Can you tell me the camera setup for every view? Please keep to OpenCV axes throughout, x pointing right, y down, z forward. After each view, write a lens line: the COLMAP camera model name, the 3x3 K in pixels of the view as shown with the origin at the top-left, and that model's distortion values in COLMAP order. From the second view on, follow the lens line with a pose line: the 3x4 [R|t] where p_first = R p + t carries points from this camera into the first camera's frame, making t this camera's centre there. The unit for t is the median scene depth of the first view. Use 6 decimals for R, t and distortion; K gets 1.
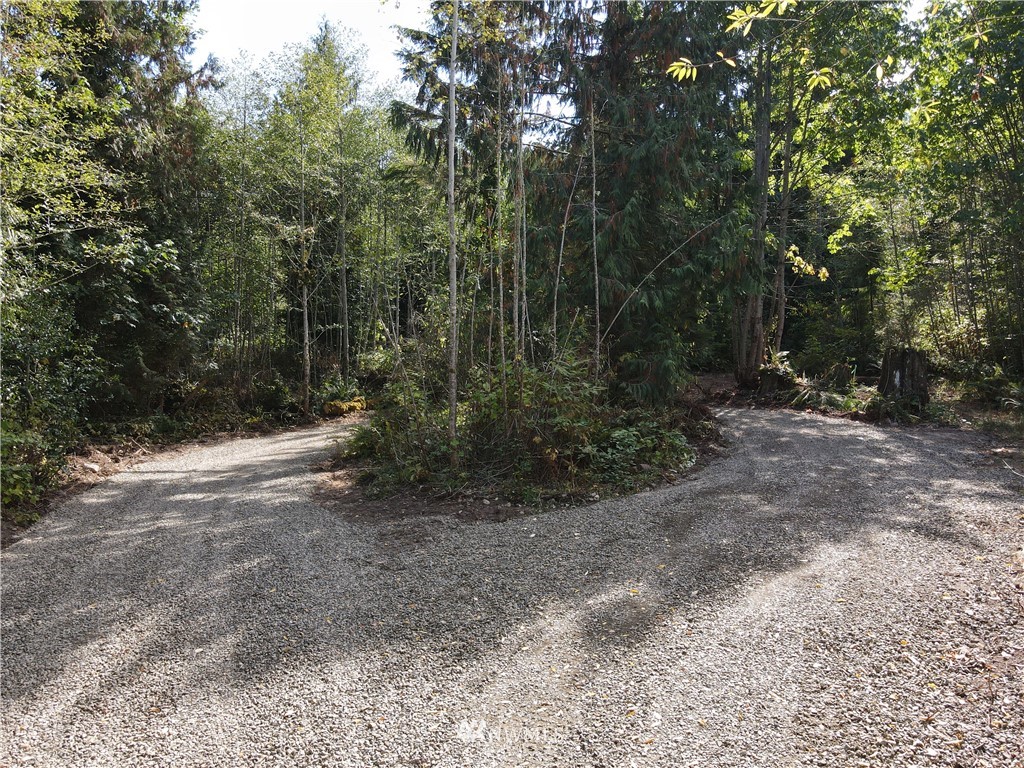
lens RADIAL K [[753.7, 0, 516.0], [0, 753.7, 385.9], [0, 0, 1]] dist [0.002456, 0.022409]
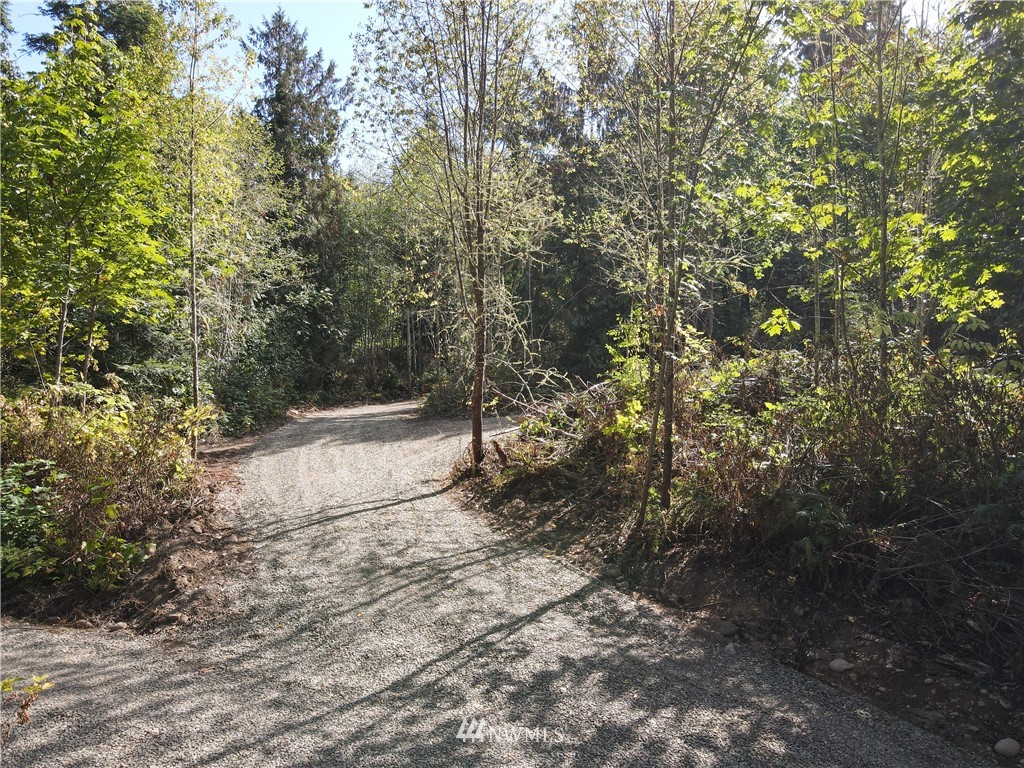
lens RADIAL K [[753.7, 0, 510.1], [0, 753.7, 381.5], [0, 0, 1]] dist [0.002456, 0.022409]
pose [[0.985537, -0.004656, -0.169395, 0.211748], [0.005025, 0.999986, 0.001748, 0.017277], [0.169385, -0.002574, 0.985547, -0.547635]]
